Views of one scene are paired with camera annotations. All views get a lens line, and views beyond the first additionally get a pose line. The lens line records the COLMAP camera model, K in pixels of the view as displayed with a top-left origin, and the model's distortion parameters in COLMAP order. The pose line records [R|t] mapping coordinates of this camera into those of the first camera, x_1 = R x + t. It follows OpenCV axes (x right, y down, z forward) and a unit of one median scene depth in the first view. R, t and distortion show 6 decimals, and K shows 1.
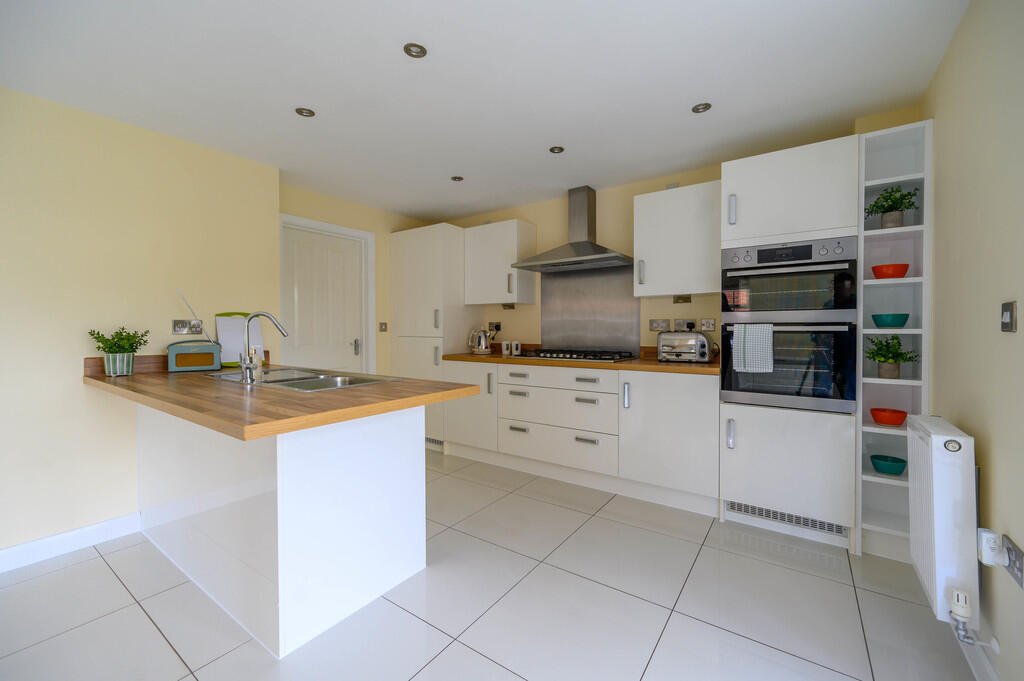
lens RADIAL K [[407.2, 0, 497.2], [0, 407.2, 329.5], [0, 0, 1]] dist [0.001172, 0.000146]
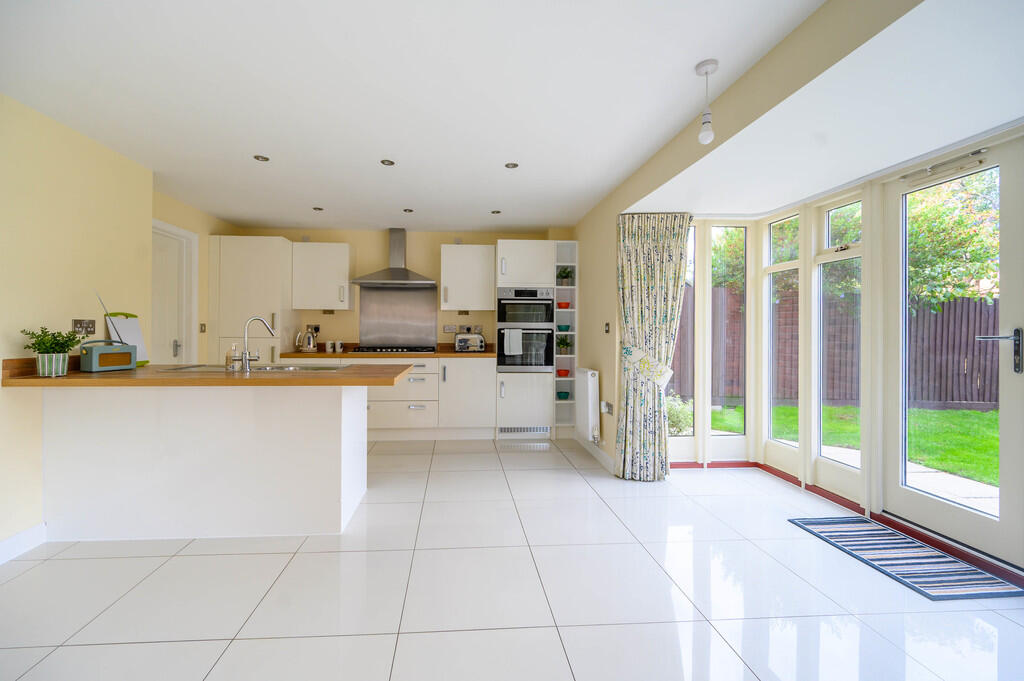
lens RADIAL K [[416.7, 0, 474.3], [0, 416.7, 326.5], [0, 0, 1]] dist [0.001244, 0.000103]
pose [[0.777550, 0.012885, 0.628690, -0.686765], [-0.004611, 0.999880, -0.014790, 0.003573], [-0.628805, 0.008601, 0.777516, -0.364414]]
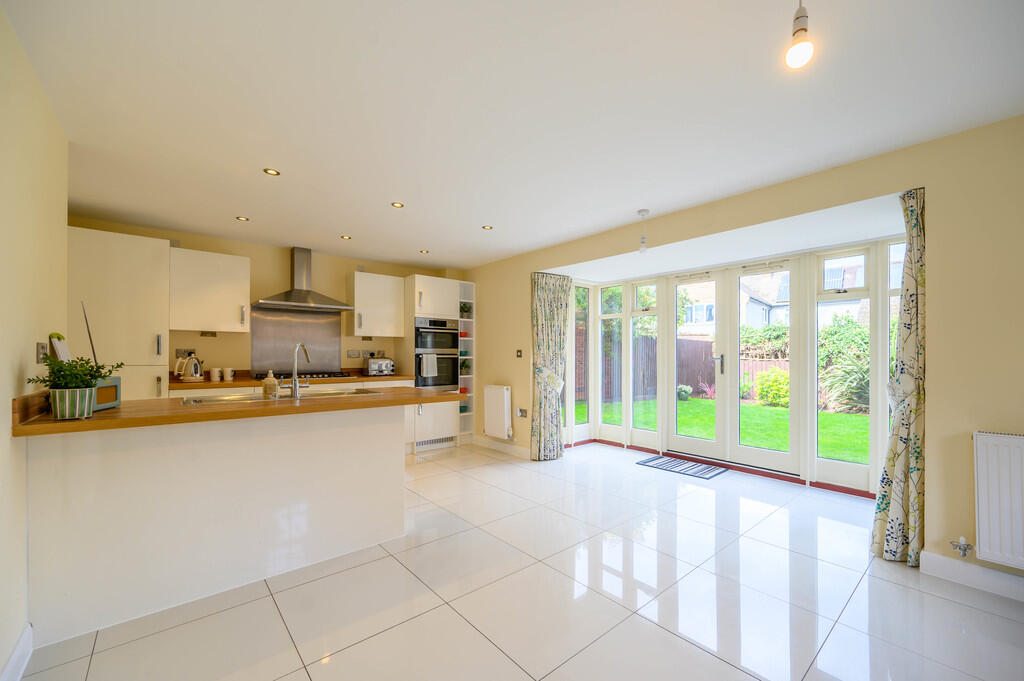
lens RADIAL K [[408.0, 0, 510.9], [0, 408.0, 350.4], [0, 0, 1]] dist [-0.000402, -0.000047]
pose [[0.243508, 0.016863, 0.969752, -1.296777], [0.000266, 0.999848, -0.017453, 0.003559], [-0.969899, 0.004508, 0.243467, 0.053730]]
